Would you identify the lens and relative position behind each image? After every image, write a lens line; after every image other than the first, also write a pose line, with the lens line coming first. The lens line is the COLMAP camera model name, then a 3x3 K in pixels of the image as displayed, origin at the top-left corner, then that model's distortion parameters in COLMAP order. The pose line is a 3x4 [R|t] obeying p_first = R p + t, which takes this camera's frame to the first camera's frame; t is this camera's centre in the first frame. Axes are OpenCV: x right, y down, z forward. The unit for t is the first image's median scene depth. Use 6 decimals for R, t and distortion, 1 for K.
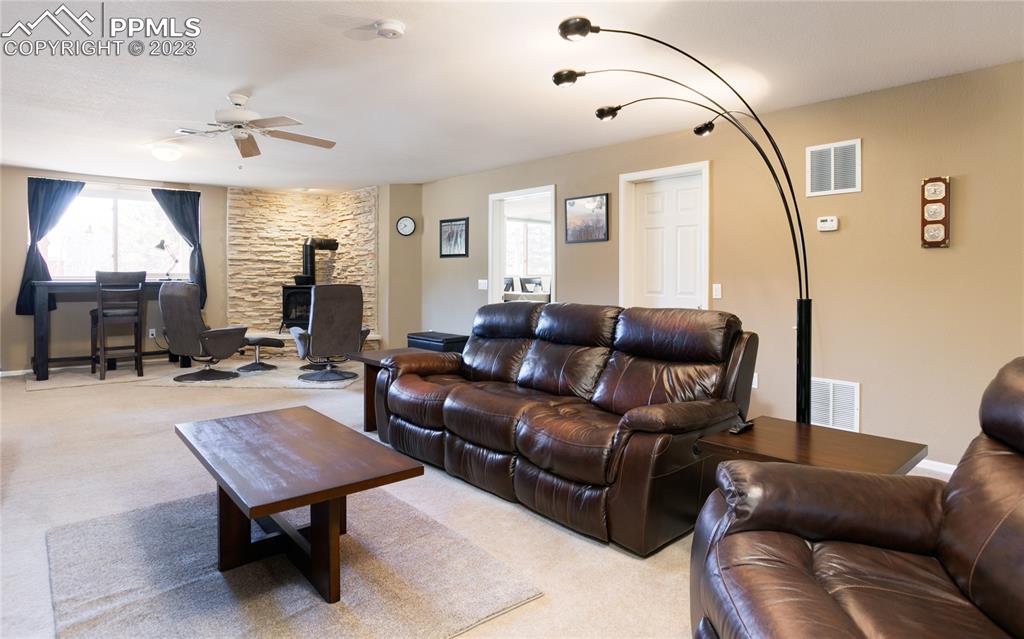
lens RADIAL K [[566.2, 0, 519.2], [0, 566.2, 296.0], [0, 0, 1]] dist [-0.005572, 0.001649]
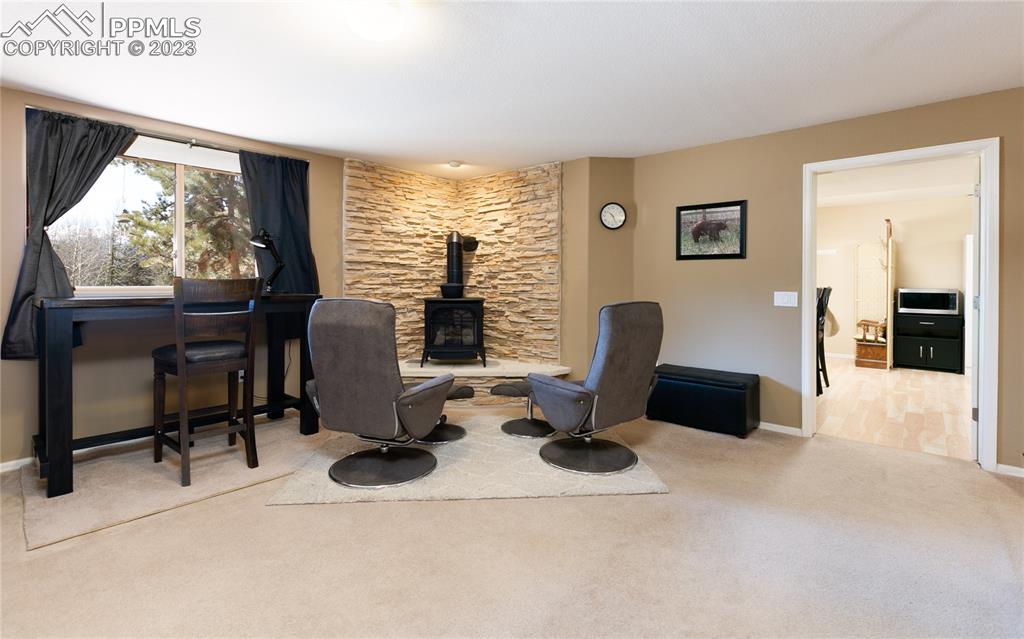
lens RADIAL K [[471.4, 0, 520.0], [0, 471.4, 284.4], [0, 0, 1]] dist [0.000095, -0.000505]
pose [[0.994392, -0.000623, 0.105752, -0.354079], [0.003727, 0.999568, -0.029154, -0.018432], [-0.105688, 0.029384, 0.993965, 0.392331]]
